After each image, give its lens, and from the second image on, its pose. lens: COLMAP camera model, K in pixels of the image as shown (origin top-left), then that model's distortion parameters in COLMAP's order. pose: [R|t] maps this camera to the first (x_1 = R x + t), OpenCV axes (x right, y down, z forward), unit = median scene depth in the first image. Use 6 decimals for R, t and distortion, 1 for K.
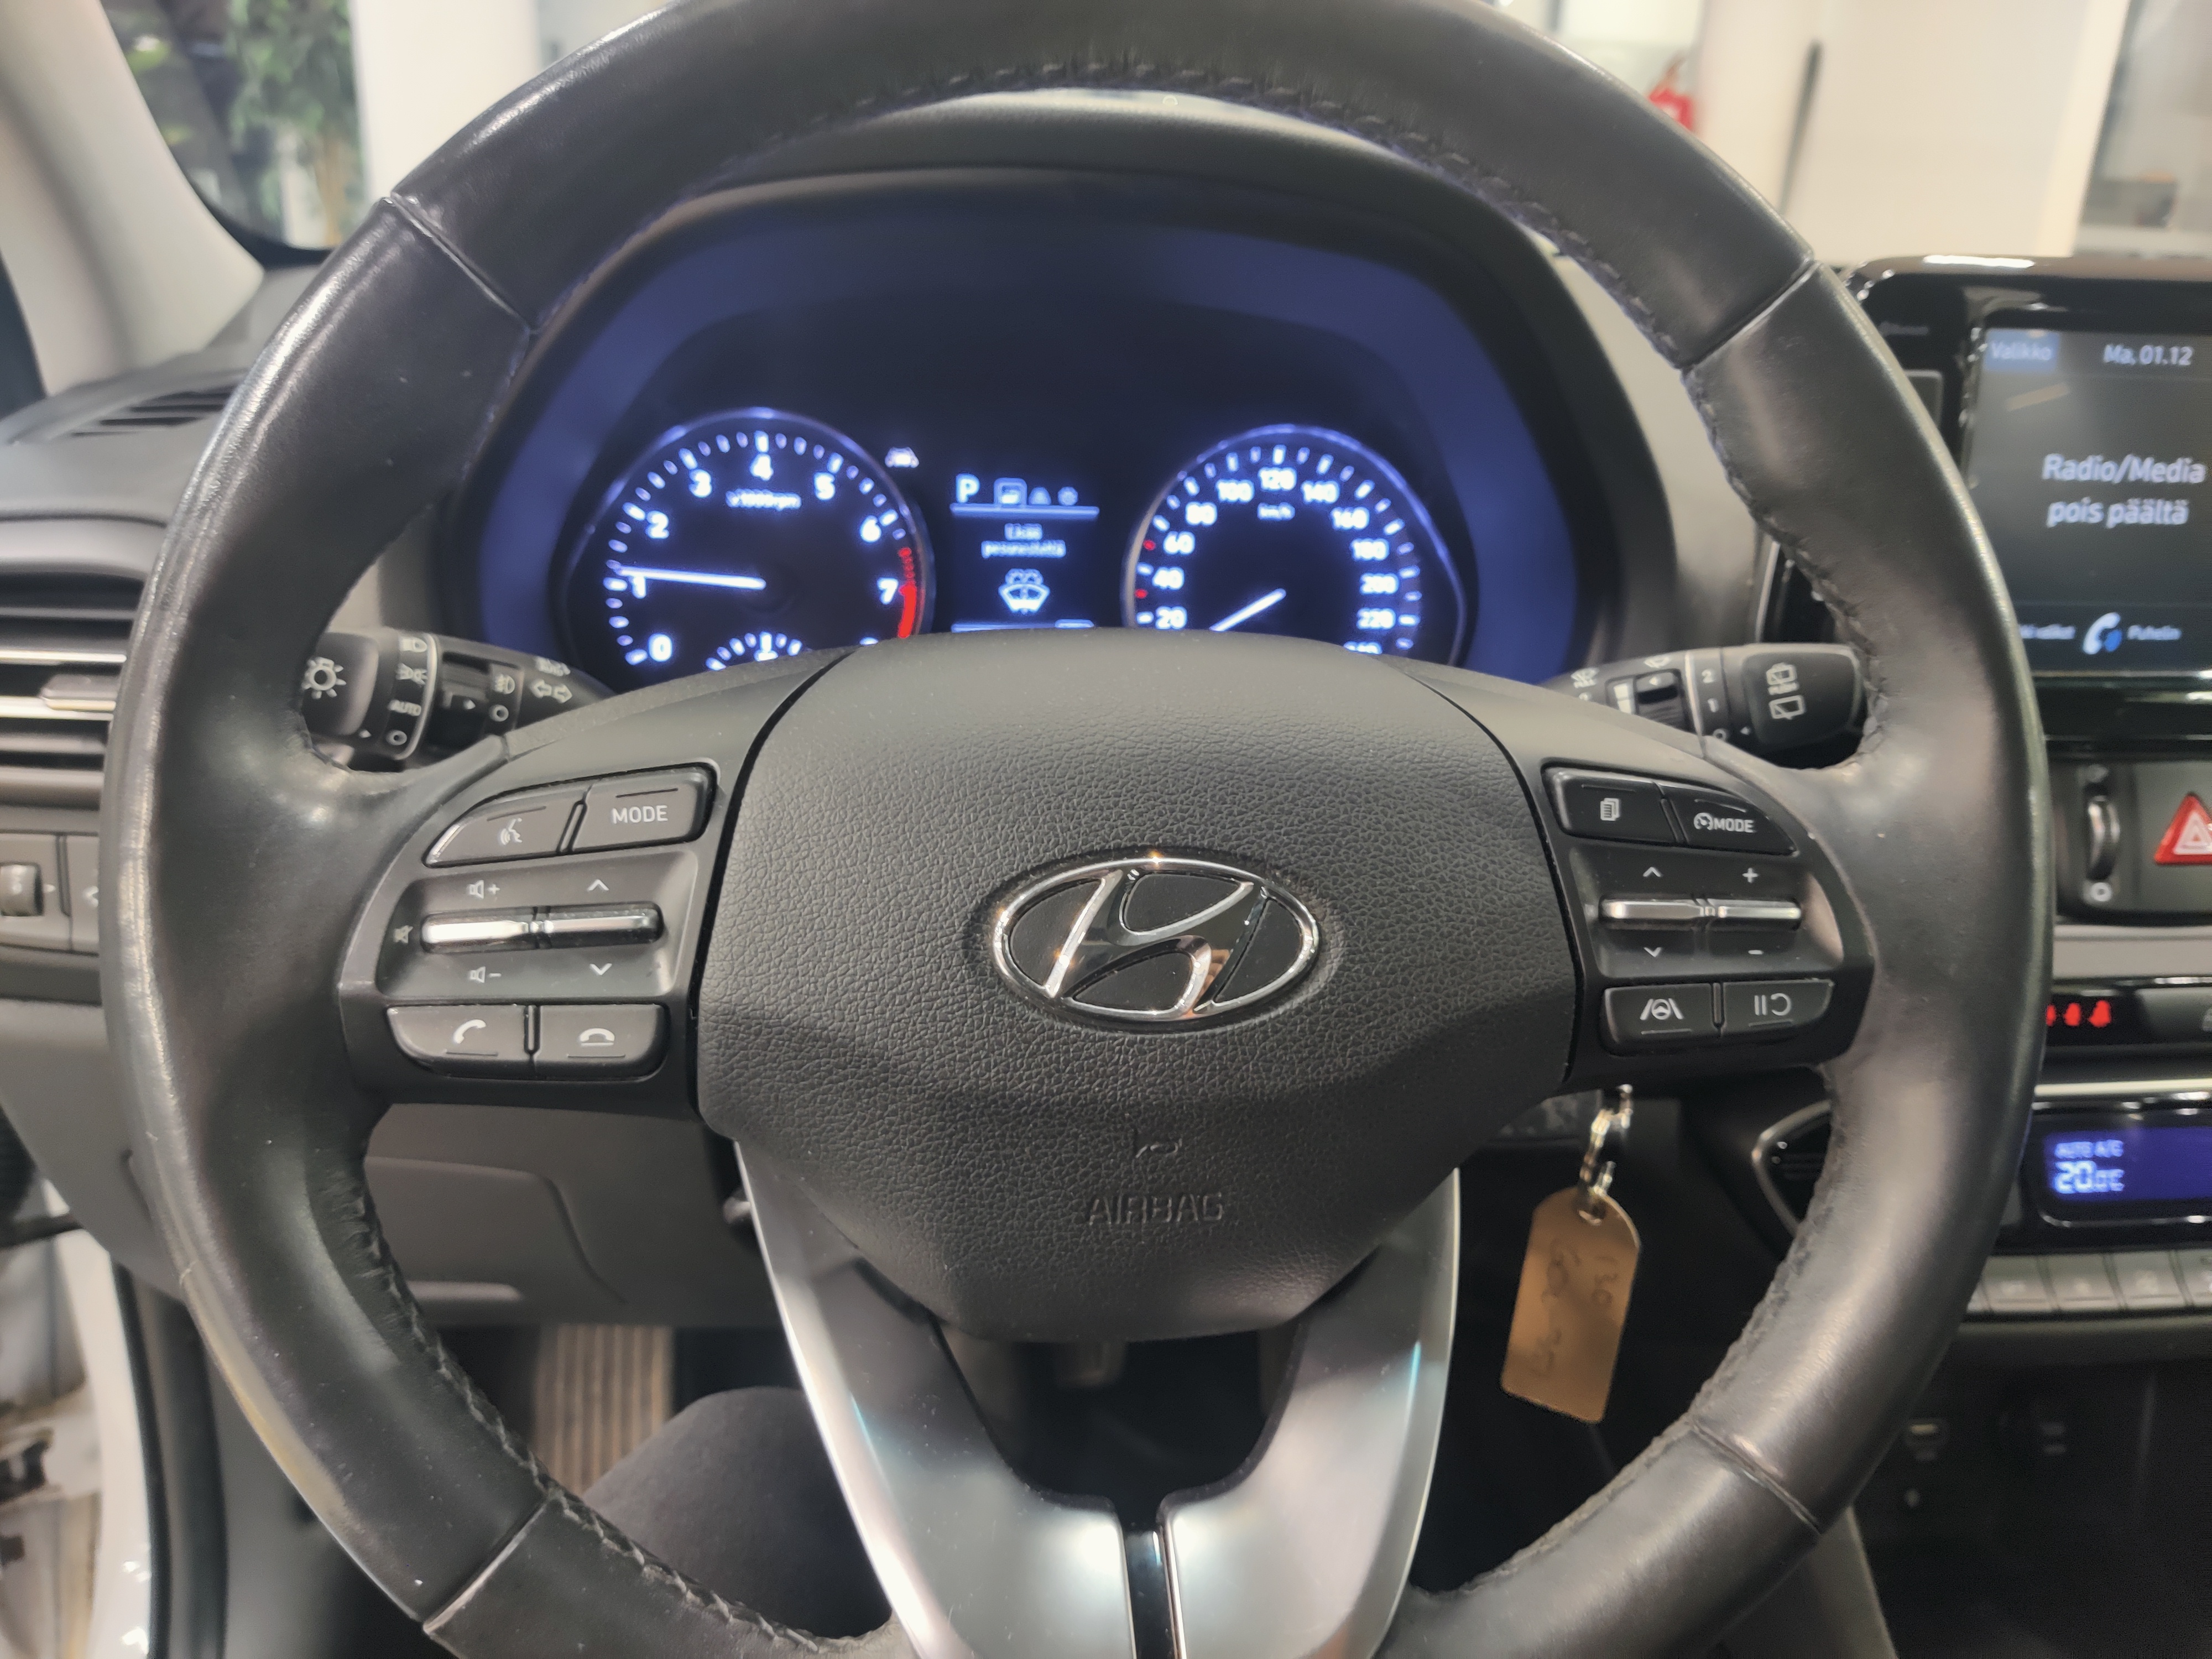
lens RADIAL K [[1702.7, 0, 1126.5], [0, 1702.7, 890.3], [0, 0, 1]] dist [0.012304, -0.055530]
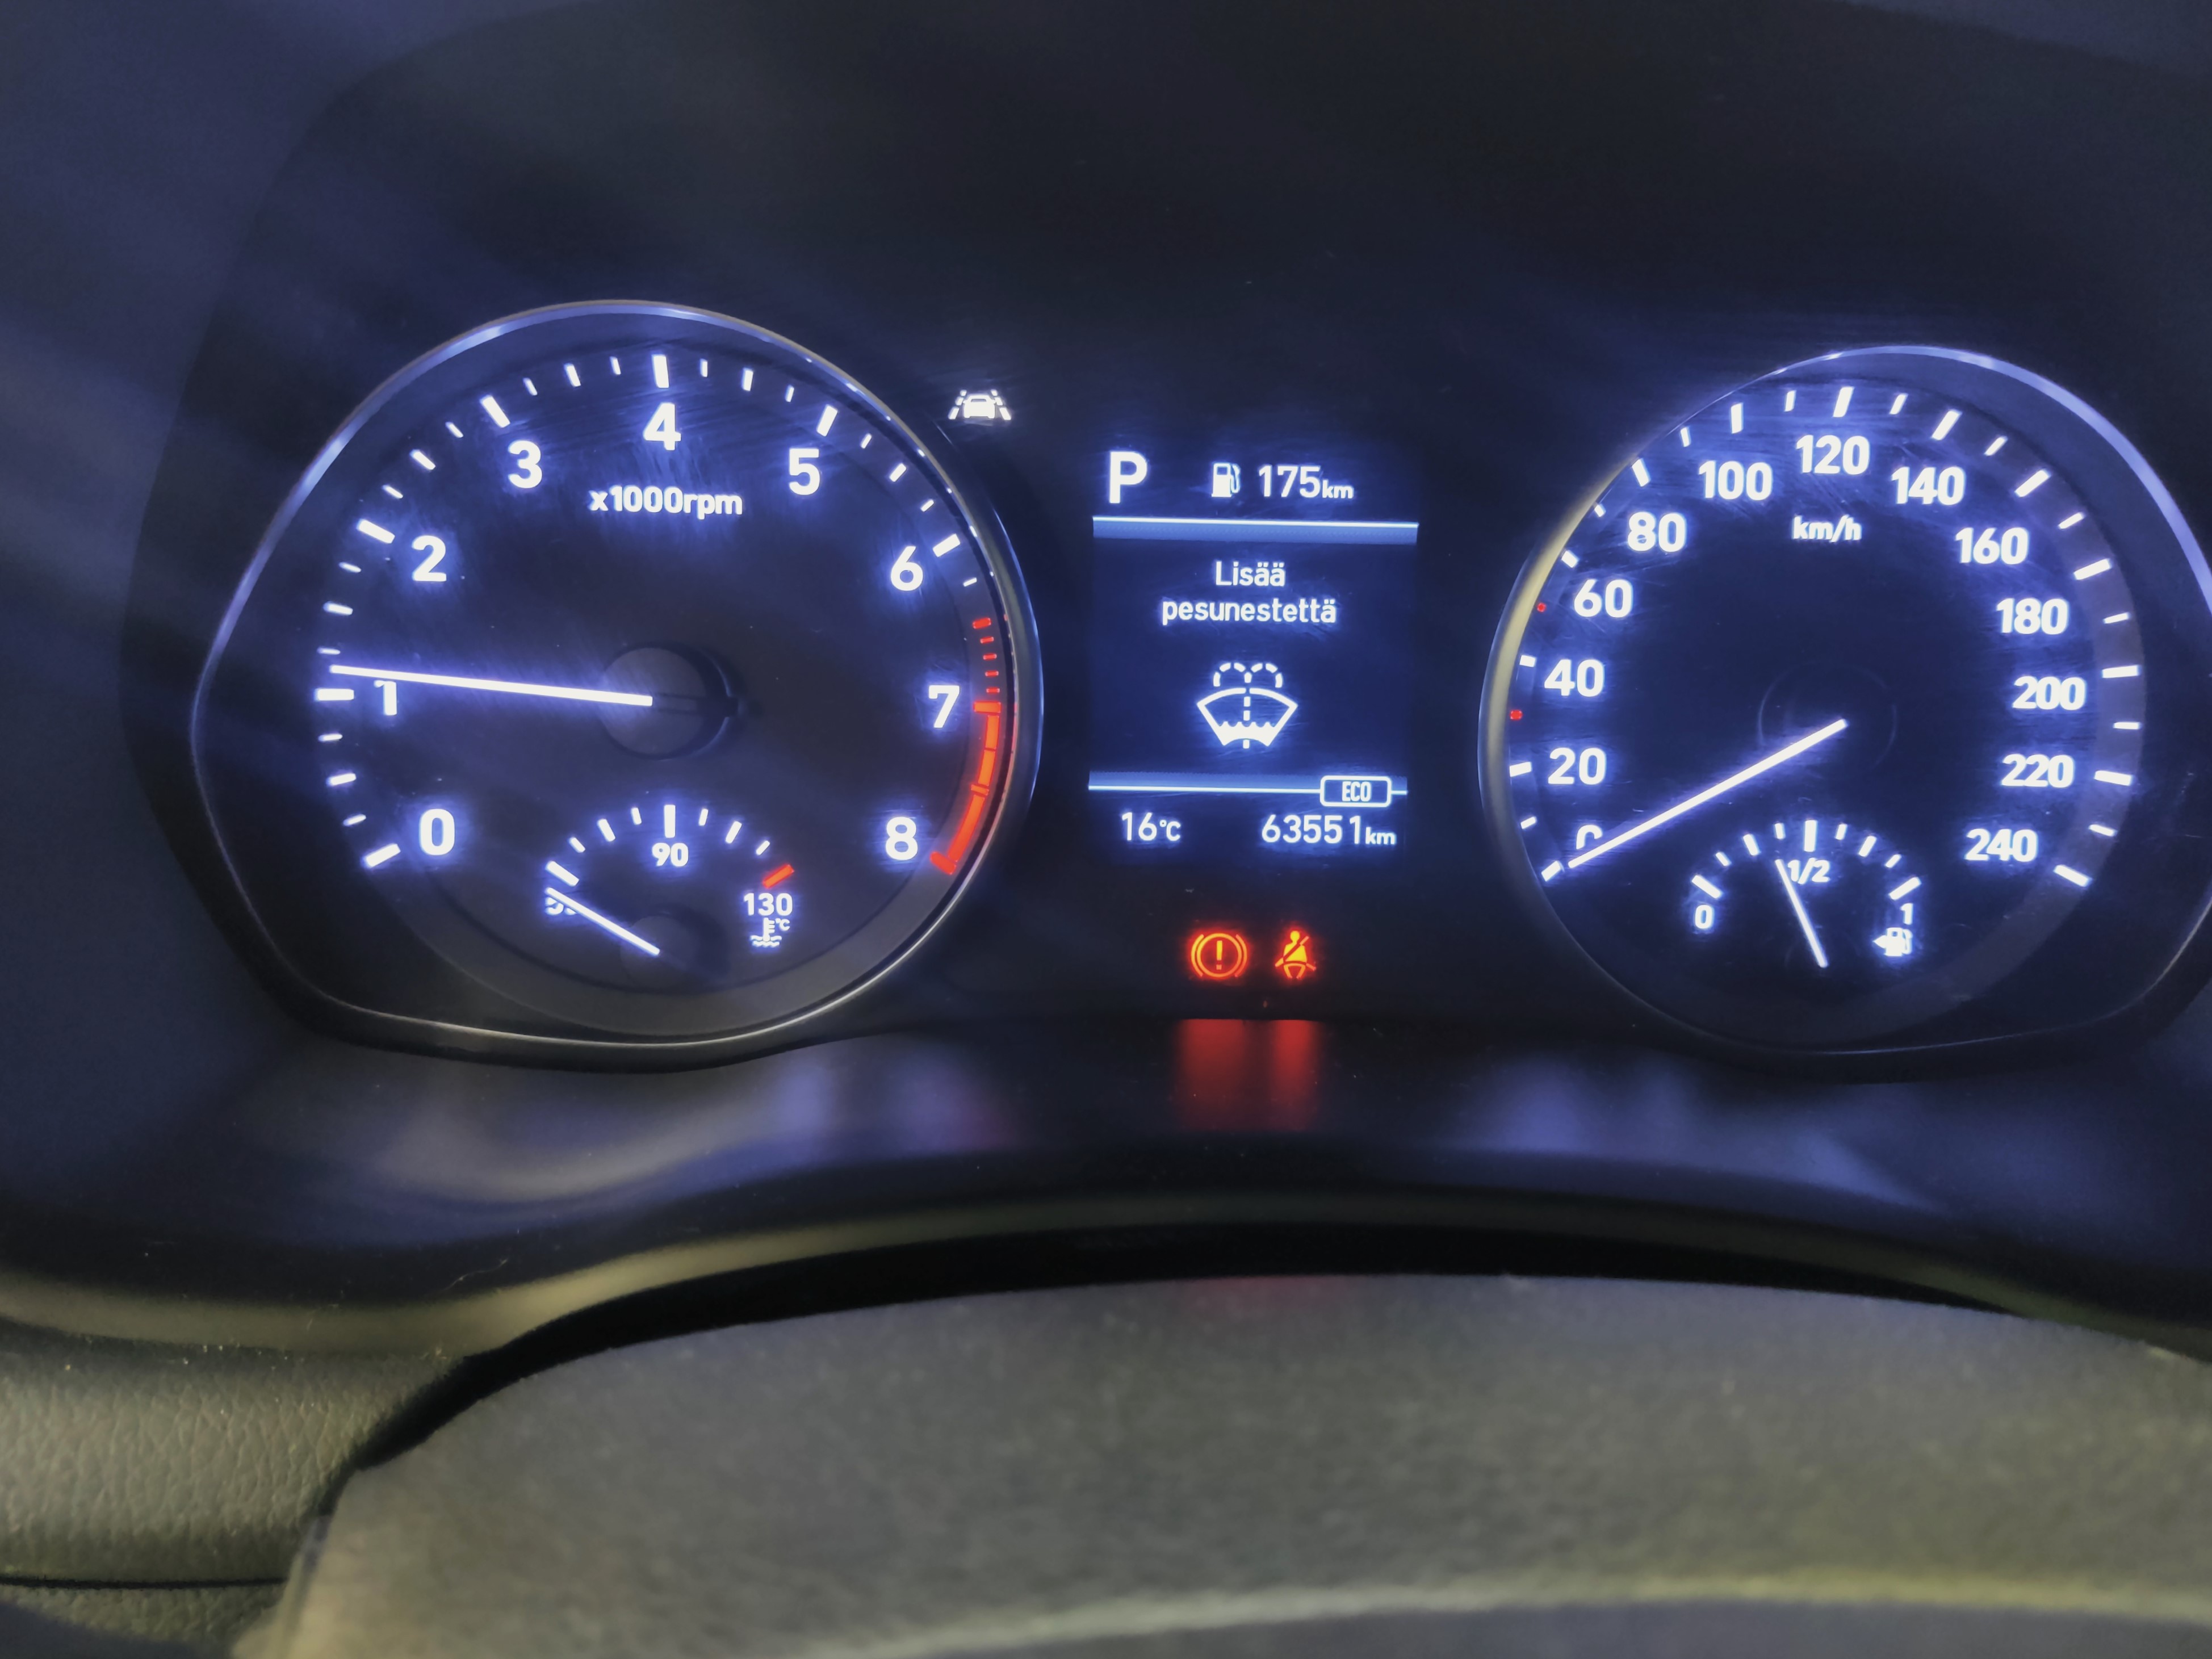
lens RADIAL K [[1710.9, 0, 1098.5], [0, 1710.9, 819.2], [0, 0, 1]] dist [-0.007670, -0.037345]
pose [[0.996029, 0.028383, -0.084382, -0.062459], [-0.024513, 0.998615, 0.046552, -0.171395], [0.085586, -0.044299, 0.995345, 0.569659]]
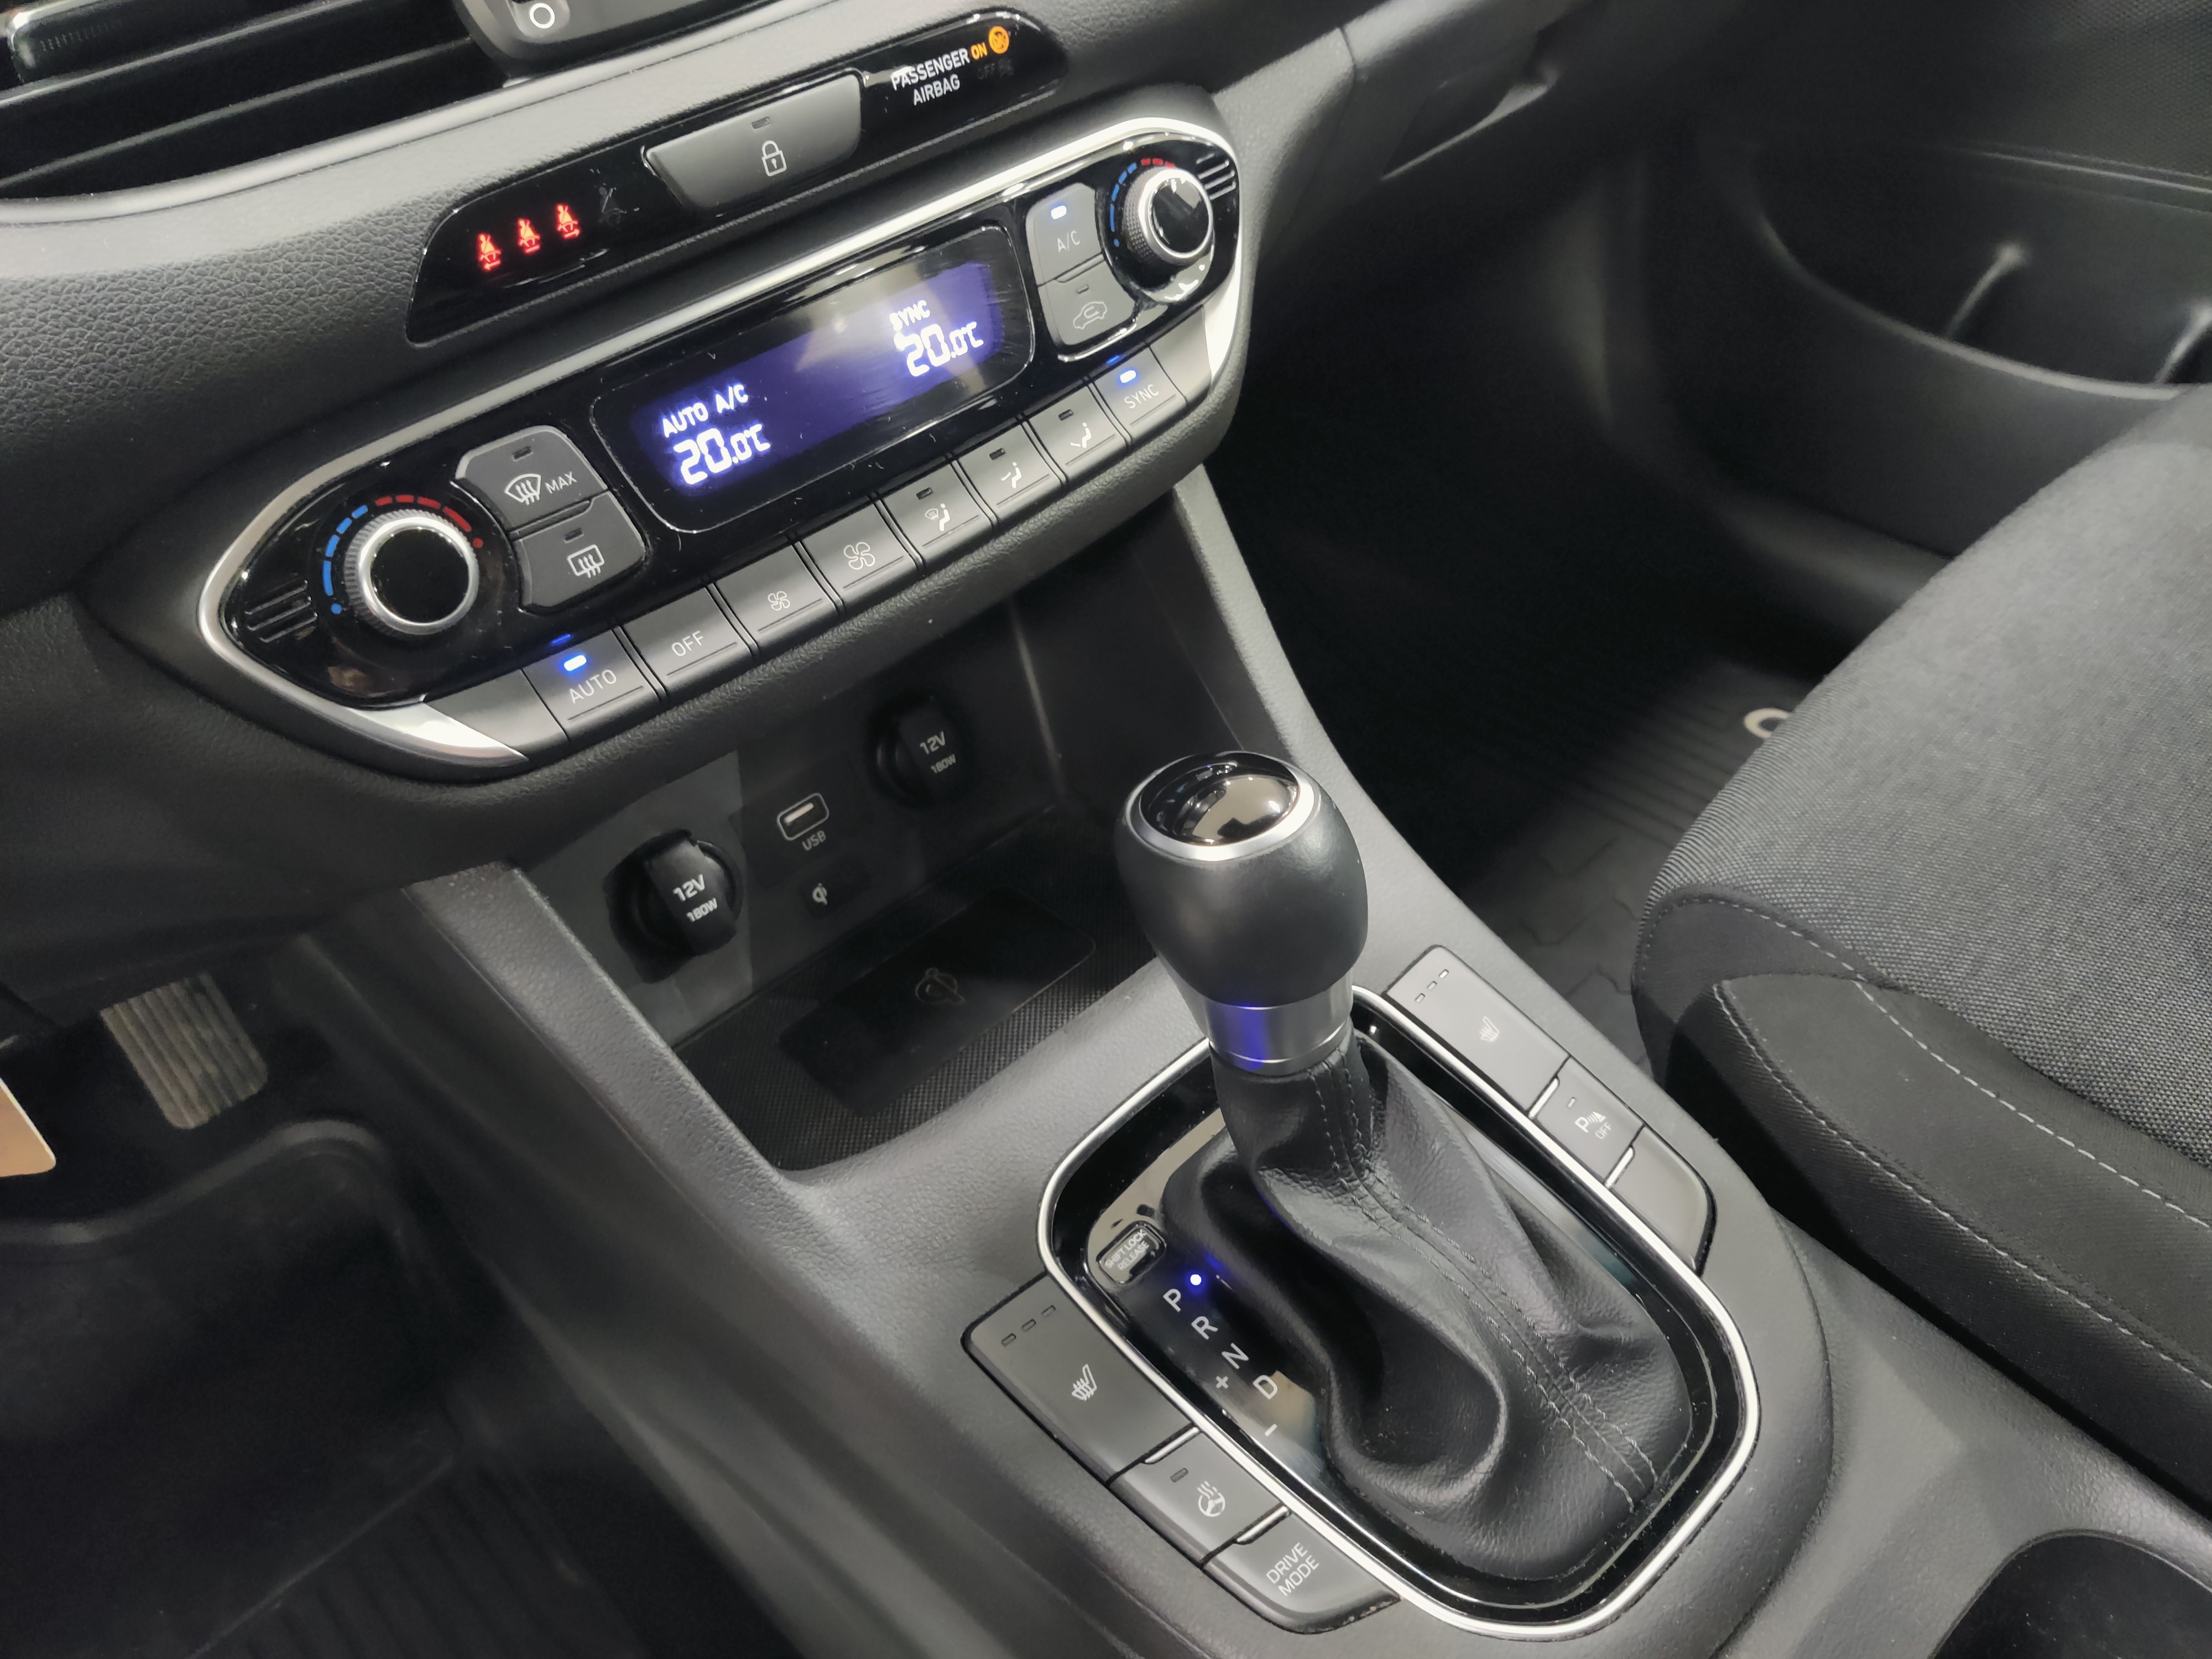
lens RADIAL K [[1702.7, 0, 1096.5], [0, 1702.7, 799.2], [0, 0, 1]] dist [0.012304, -0.055530]
pose [[0.810809, -0.461593, 0.359890, 0.350091], [0.345735, 0.873840, 0.341865, 0.101770], [-0.472289, -0.152761, 0.868106, 0.289656]]
